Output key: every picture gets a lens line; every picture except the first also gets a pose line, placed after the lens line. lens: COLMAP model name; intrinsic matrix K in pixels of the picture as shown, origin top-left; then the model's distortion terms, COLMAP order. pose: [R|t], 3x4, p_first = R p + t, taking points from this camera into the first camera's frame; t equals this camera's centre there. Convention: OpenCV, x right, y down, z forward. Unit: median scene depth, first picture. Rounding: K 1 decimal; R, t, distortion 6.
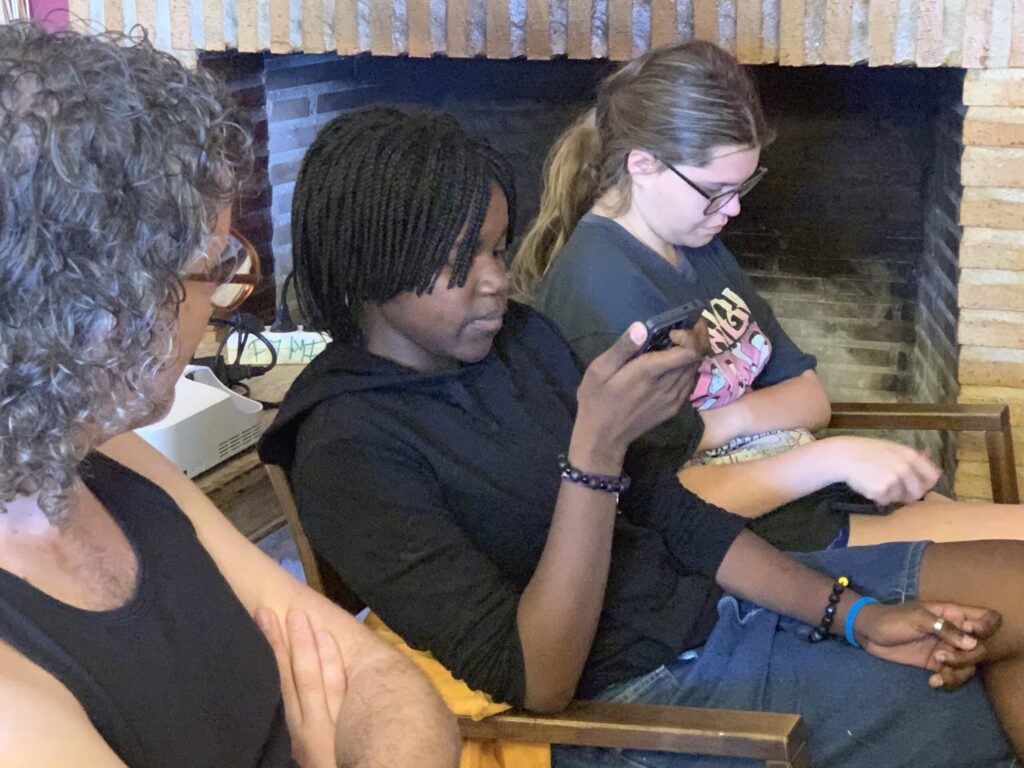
lens RADIAL K [[2194.3, 0, 512.0], [0, 2194.3, 384.0], [0, 0, 1]] dist [0.027309, 0.123989]
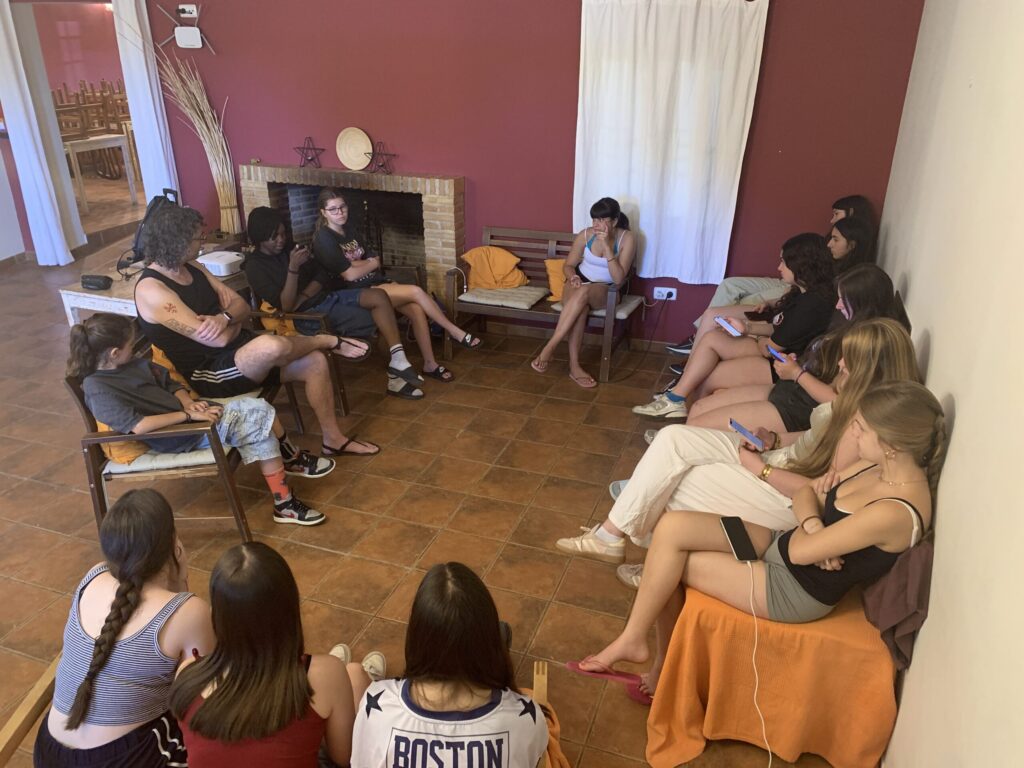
lens RADIAL K [[773.5, 0, 512.0], [0, 773.5, 384.0], [0, 0, 1]] dist [0.010630, 0.005380]
pose [[0.999416, 0.019467, 0.028071, 0.365685], [-0.023459, 0.988450, 0.149721, 0.006680], [-0.024832, -0.150293, 0.988330, -0.716521]]
